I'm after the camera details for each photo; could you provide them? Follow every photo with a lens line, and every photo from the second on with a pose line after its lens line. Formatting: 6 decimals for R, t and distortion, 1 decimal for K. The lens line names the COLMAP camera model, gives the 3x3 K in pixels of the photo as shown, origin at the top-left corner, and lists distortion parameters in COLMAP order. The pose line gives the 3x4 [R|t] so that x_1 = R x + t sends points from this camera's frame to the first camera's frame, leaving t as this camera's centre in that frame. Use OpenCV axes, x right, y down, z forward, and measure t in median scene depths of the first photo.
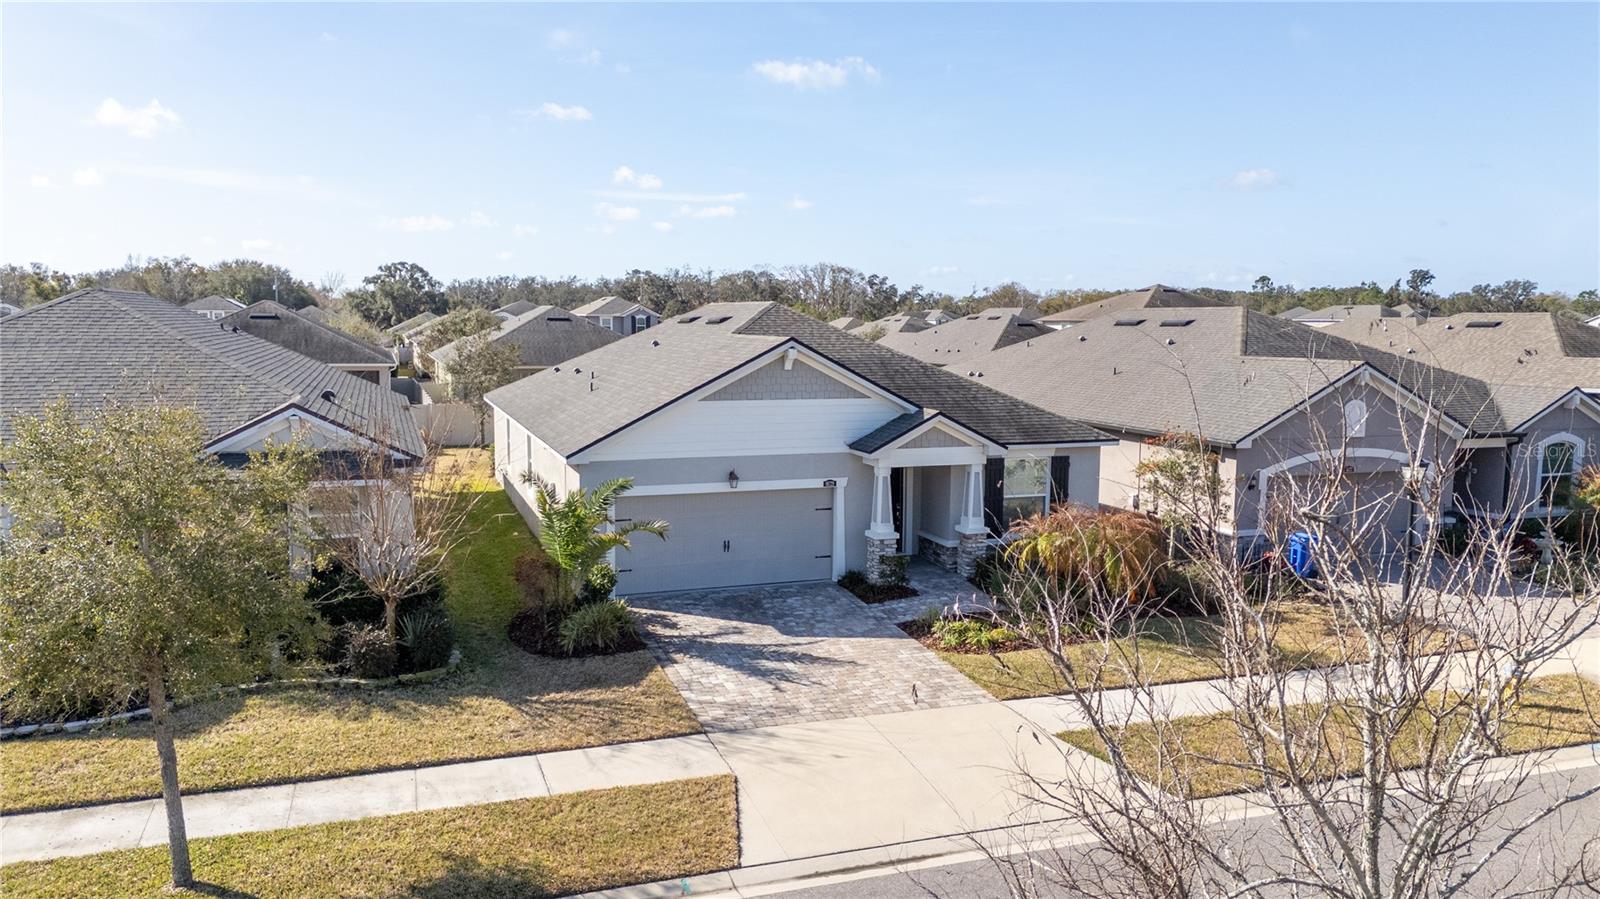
lens RADIAL K [[1158.6, 0, 800.0], [0, 1158.6, 449.5], [0, 0, 1]] dist [0.082749, -0.082604]
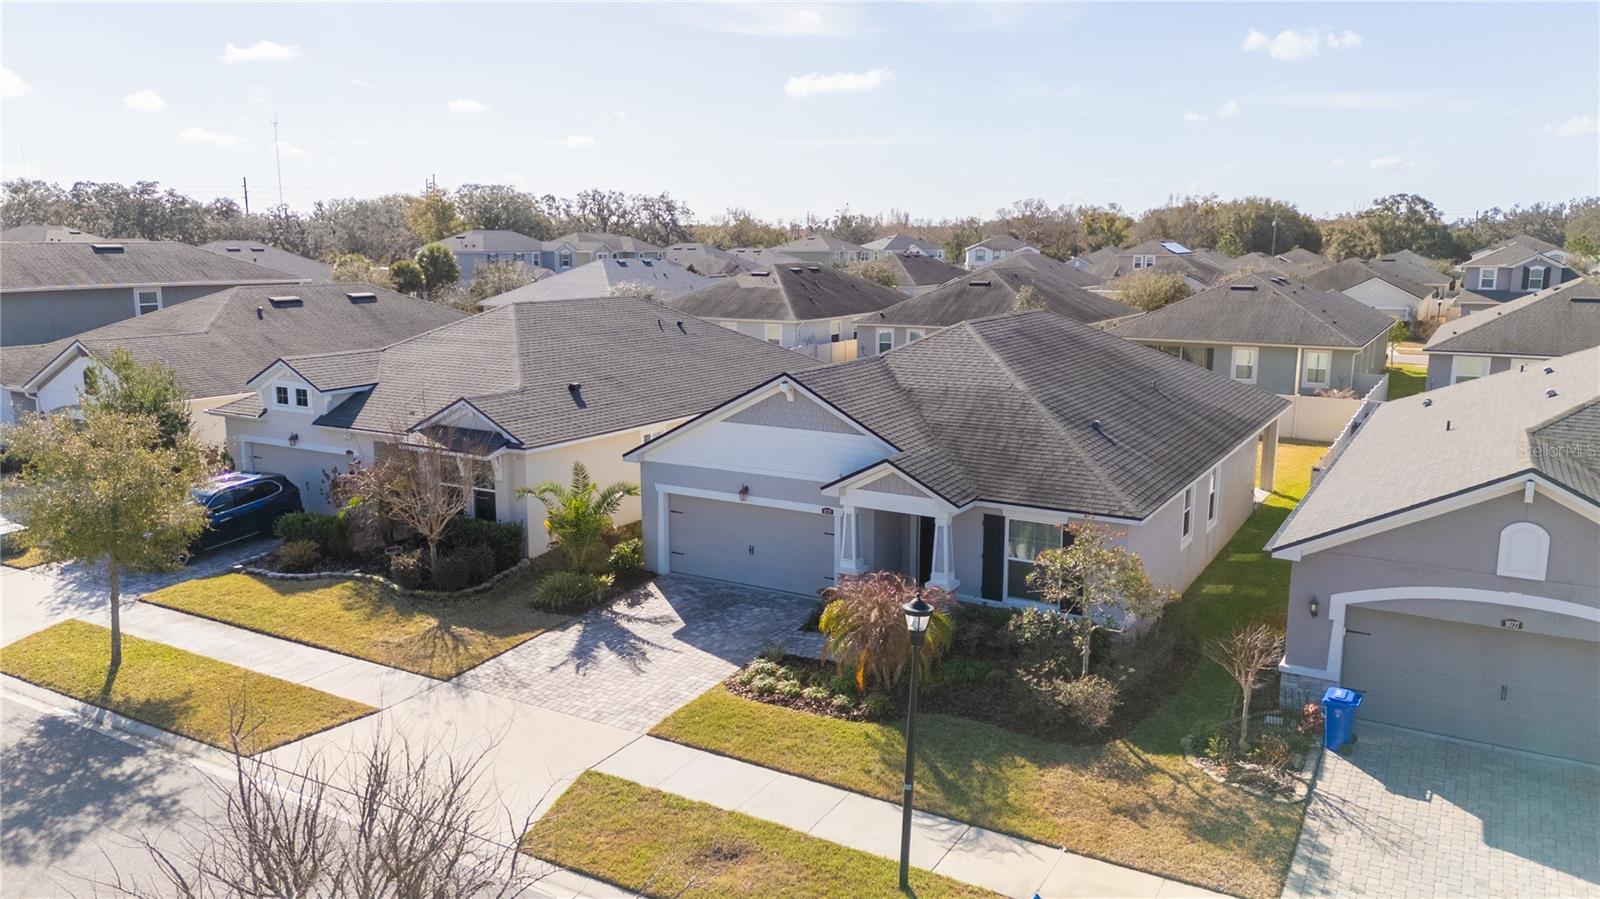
lens RADIAL K [[1161.1, 0, 800.0], [0, 1161.1, 449.5], [0, 0, 1]] dist [0.078375, -0.066523]
pose [[0.645770, 0.130427, -0.752310, 0.828019], [-0.083633, 0.991456, 0.100098, -0.135135], [0.758938, -0.001722, 0.651160, 0.307303]]
